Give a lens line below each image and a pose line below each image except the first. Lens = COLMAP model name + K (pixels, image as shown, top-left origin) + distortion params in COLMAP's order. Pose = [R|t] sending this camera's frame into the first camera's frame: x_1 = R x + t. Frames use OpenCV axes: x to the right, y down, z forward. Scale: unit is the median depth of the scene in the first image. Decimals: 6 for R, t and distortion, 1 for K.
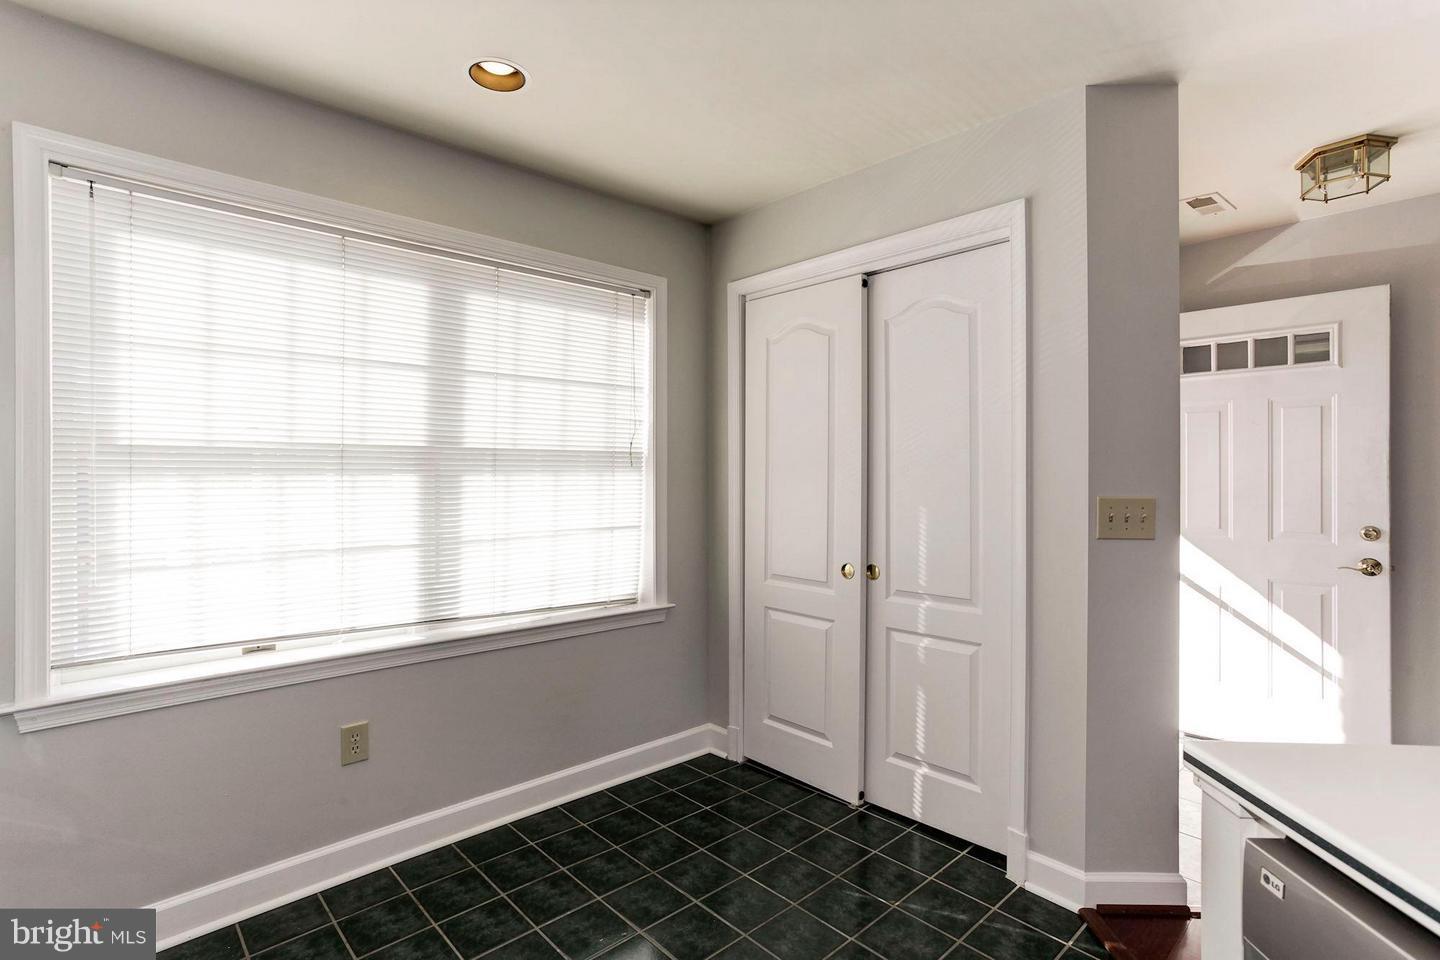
lens RADIAL K [[694.9, 0, 711.4], [0, 694.9, 475.5], [0, 0, 1]] dist [-0.028477, 0.014628]
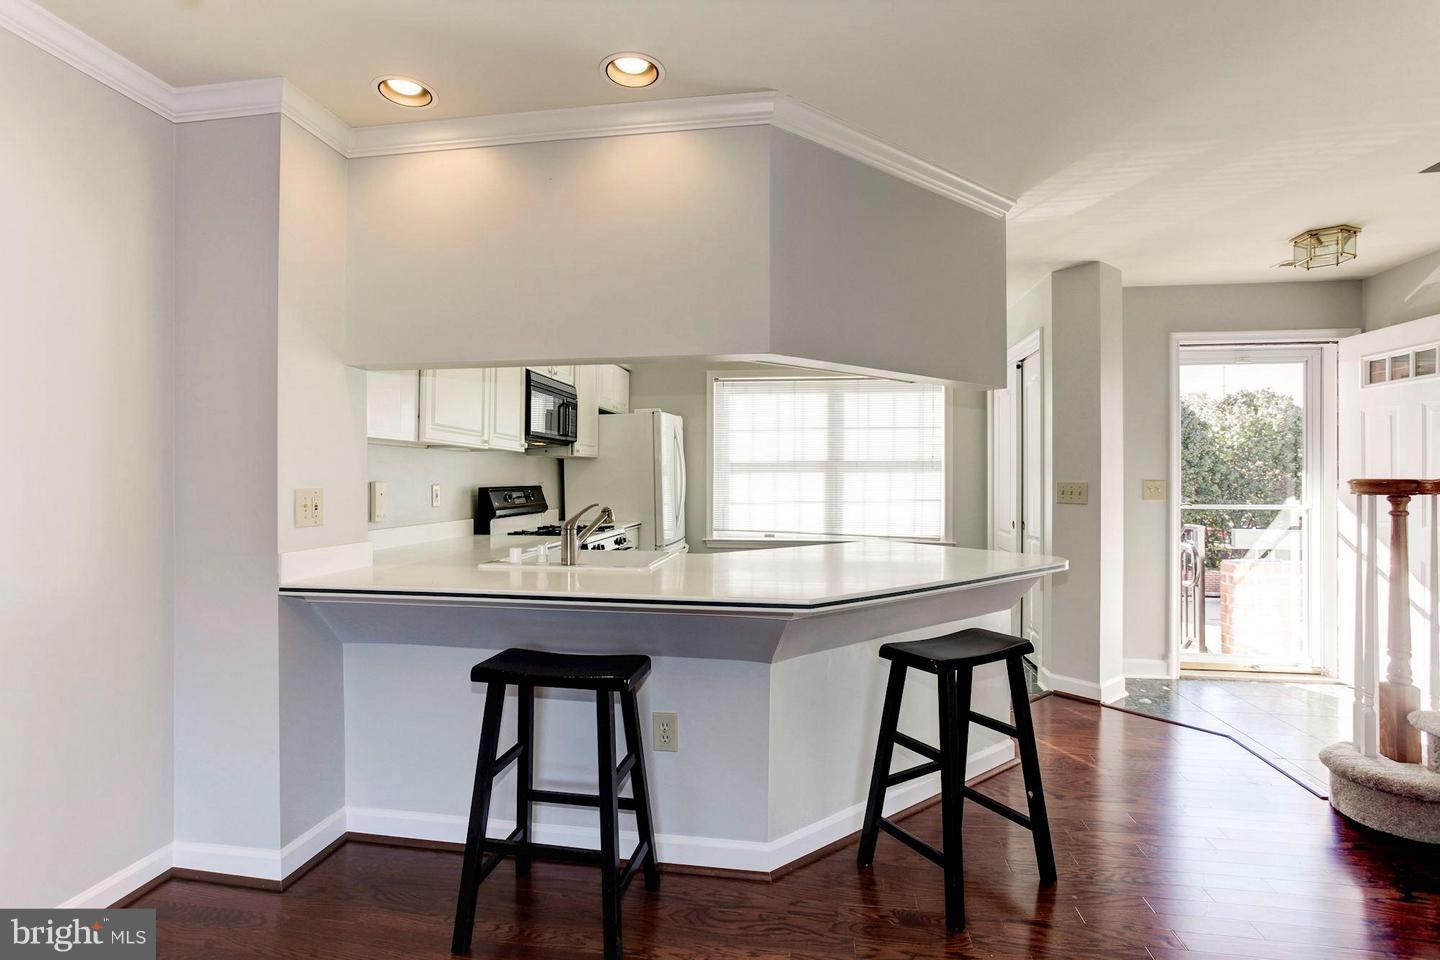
lens RADIAL K [[694.9, 0, 708.1], [0, 694.9, 471.7], [0, 0, 1]] dist [-0.028477, 0.014628]
pose [[0.615453, -0.006805, -0.788144, 1.245178], [-0.003721, 0.999926, -0.011539, 0.025231], [0.788165, 0.010035, 0.615382, -0.819705]]
